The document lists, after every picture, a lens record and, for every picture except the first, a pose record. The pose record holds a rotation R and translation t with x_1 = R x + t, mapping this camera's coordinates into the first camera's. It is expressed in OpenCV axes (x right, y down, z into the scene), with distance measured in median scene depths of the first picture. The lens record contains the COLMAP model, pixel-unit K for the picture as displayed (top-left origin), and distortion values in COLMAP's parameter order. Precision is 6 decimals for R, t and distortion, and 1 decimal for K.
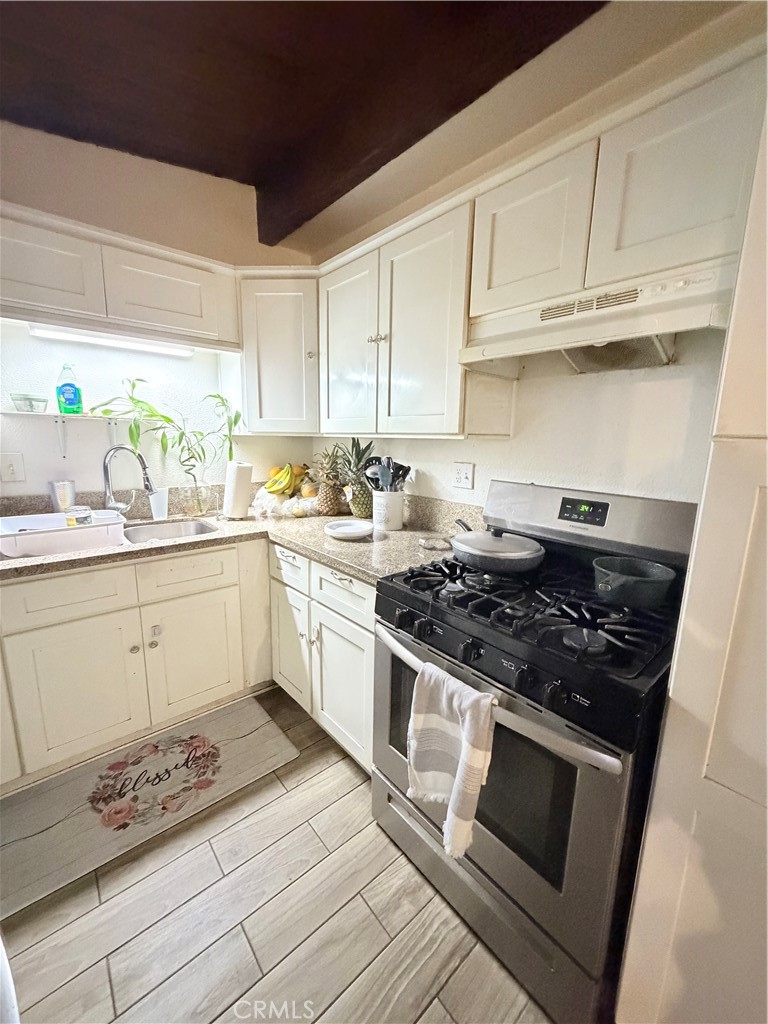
lens RADIAL K [[407.6, 0, 383.5], [0, 407.6, 511.4], [0, 0, 1]] dist [0.000296, 0.000125]
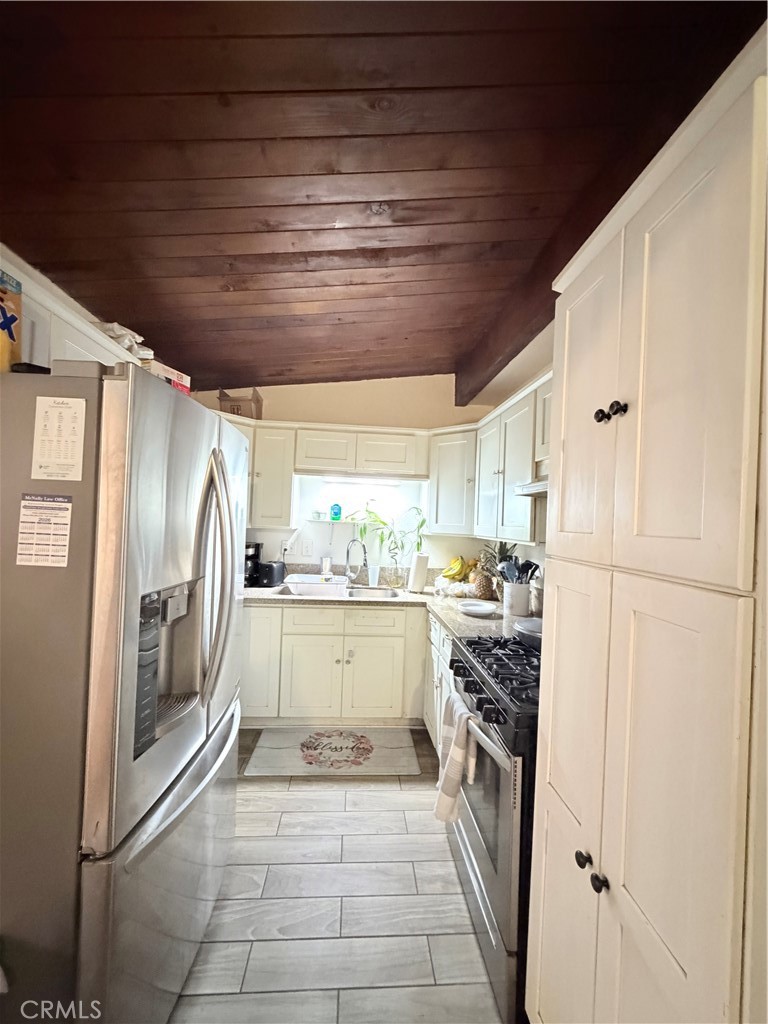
lens RADIAL K [[407.6, 0, 383.5], [0, 407.6, 511.4], [0, 0, 1]] dist [0.000296, 0.000125]
pose [[0.803304, 0.000214, -0.595569, 0.474177], [-0.132019, 0.975186, -0.177717, 0.012927], [0.580753, 0.221387, 0.783399, -0.291847]]
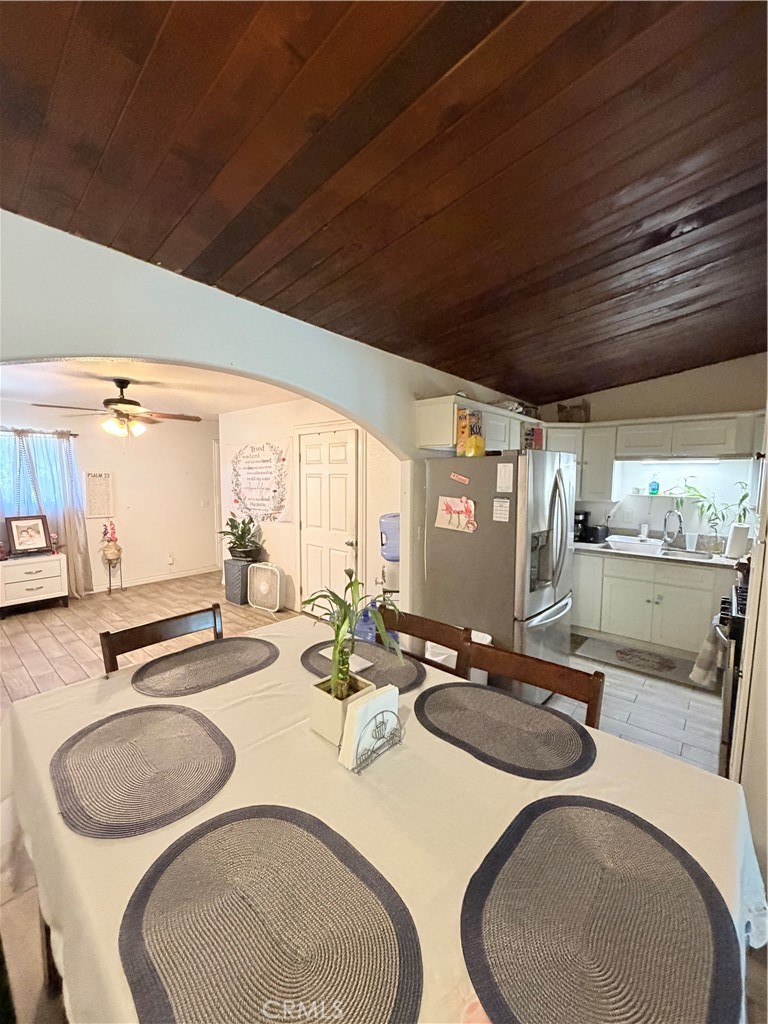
lens RADIAL K [[407.6, 0, 383.5], [0, 407.6, 511.4], [0, 0, 1]] dist [0.000296, 0.000125]
pose [[0.150490, 0.068545, -0.986232, 1.212524], [-0.182596, 0.982357, 0.040414, 0.028130], [0.971602, 0.174001, 0.160351, -0.769233]]
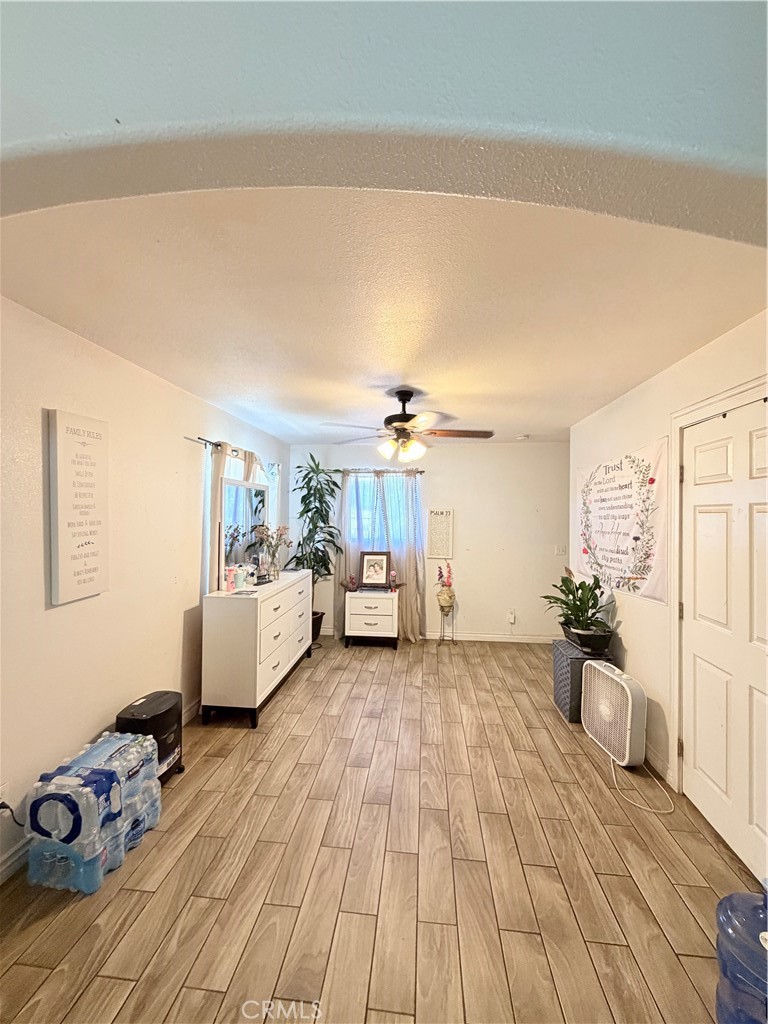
lens RADIAL K [[407.6, 0, 383.5], [0, 407.6, 511.4], [0, 0, 1]] dist [0.000296, 0.000125]
pose [[-0.725820, -0.030584, -0.687205, 0.144086], [-0.146088, 0.983076, 0.110546, 0.007652], [0.672193, 0.180629, -0.718004, -0.620905]]
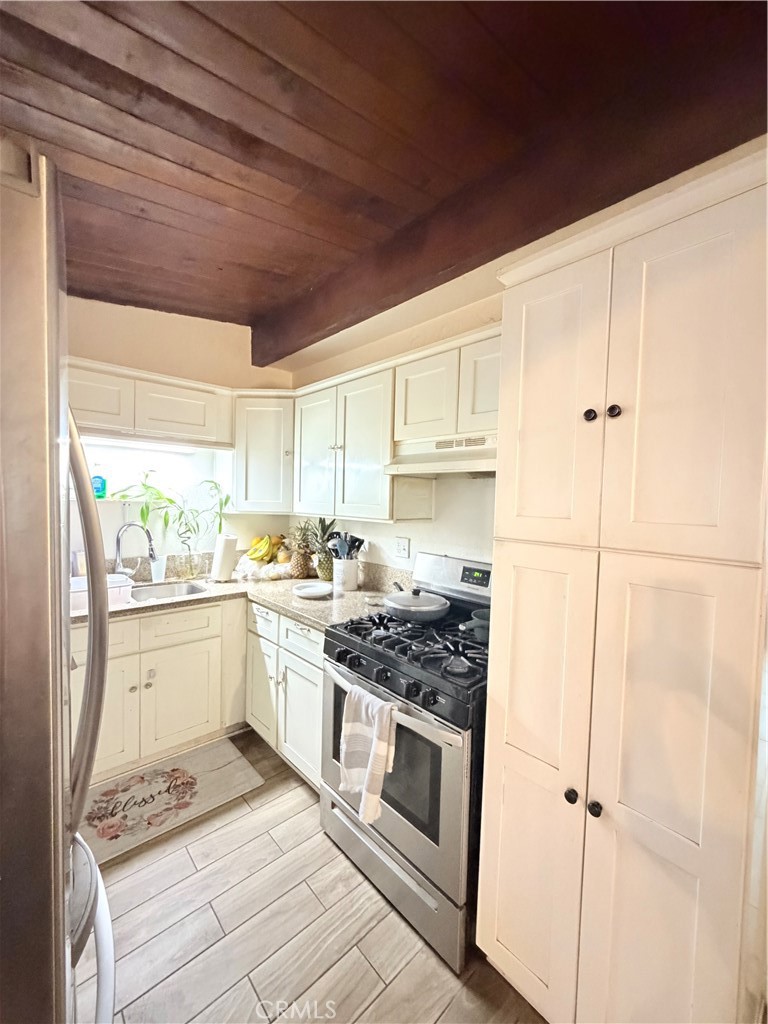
lens RADIAL K [[407.7, 0, 384.0], [0, 407.7, 511.1], [0, 0, 1]] dist [-0.000737, 0.000328]
pose [[0.999369, 0.005215, 0.035140, 0.093395], [0.000018, 0.989092, -0.147302, -0.011645], [-0.035525, 0.147210, 0.988467, -0.296564]]
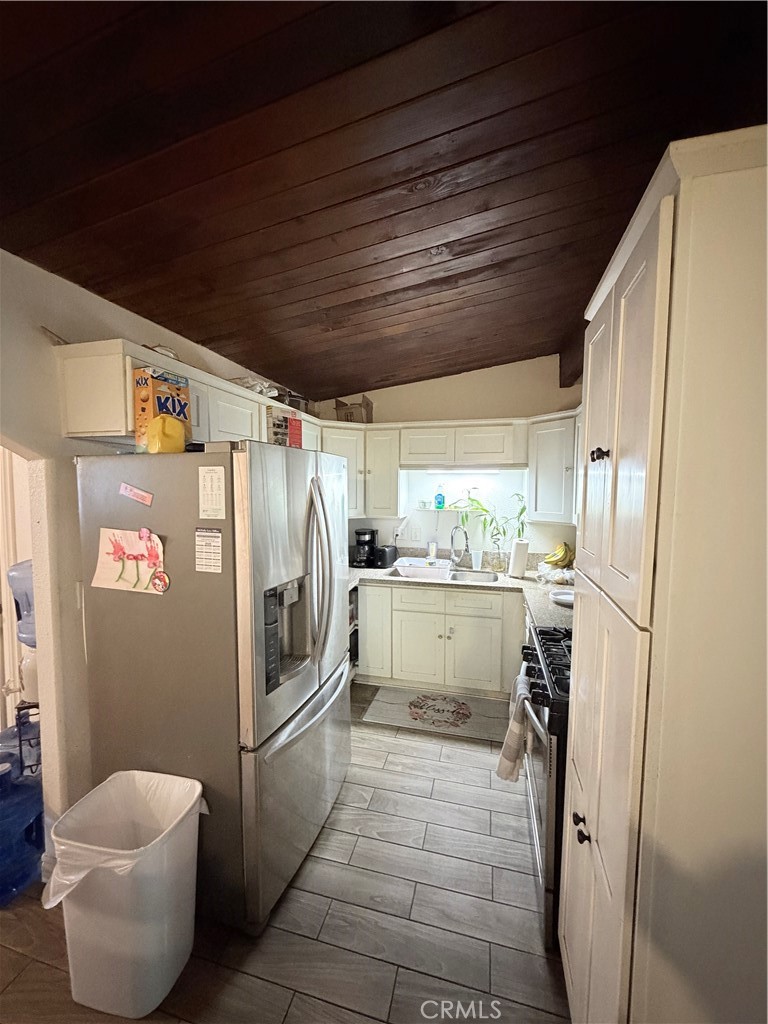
lens RADIAL K [[407.6, 0, 383.5], [0, 407.6, 511.4], [0, 0, 1]] dist [0.000296, 0.000125]
pose [[0.568875, 0.031212, -0.821831, 0.690197], [-0.142452, 0.987915, -0.061086, -0.070198], [0.809993, 0.151822, 0.566447, -0.323071]]
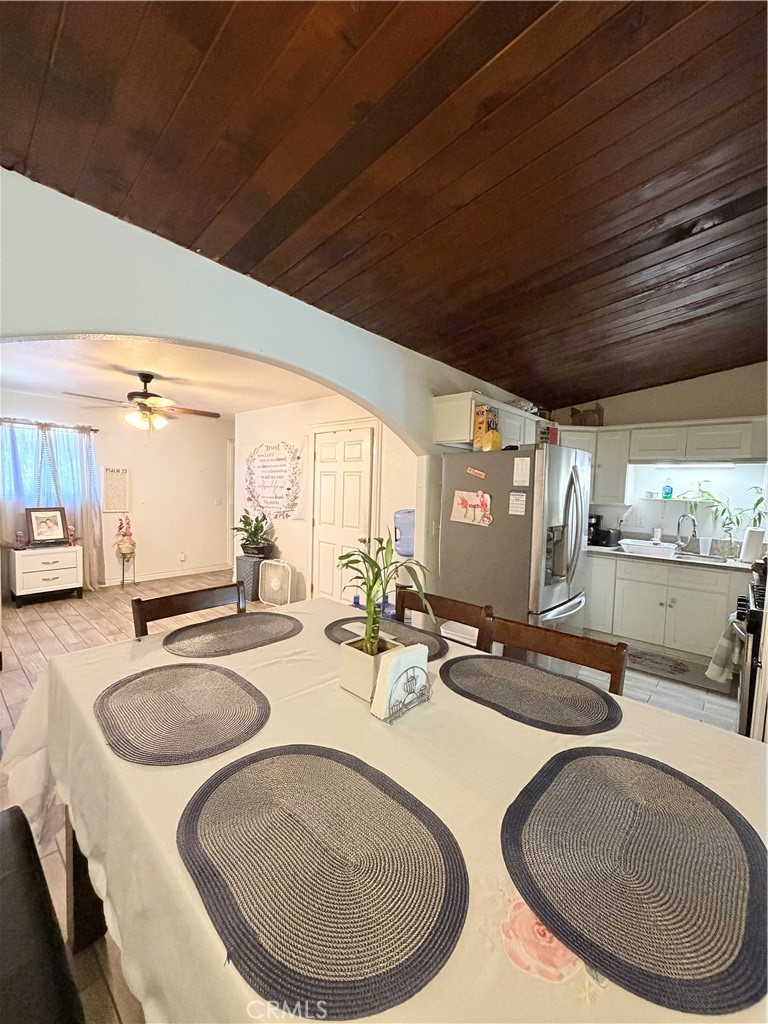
lens RADIAL K [[407.6, 0, 383.5], [0, 407.6, 511.4], [0, 0, 1]] dist [0.000296, 0.000125]
pose [[0.134695, 0.046937, -0.989775, 1.232801], [-0.204998, 0.978587, 0.018509, 0.103087], [0.969450, 0.200408, 0.141433, -0.798779]]
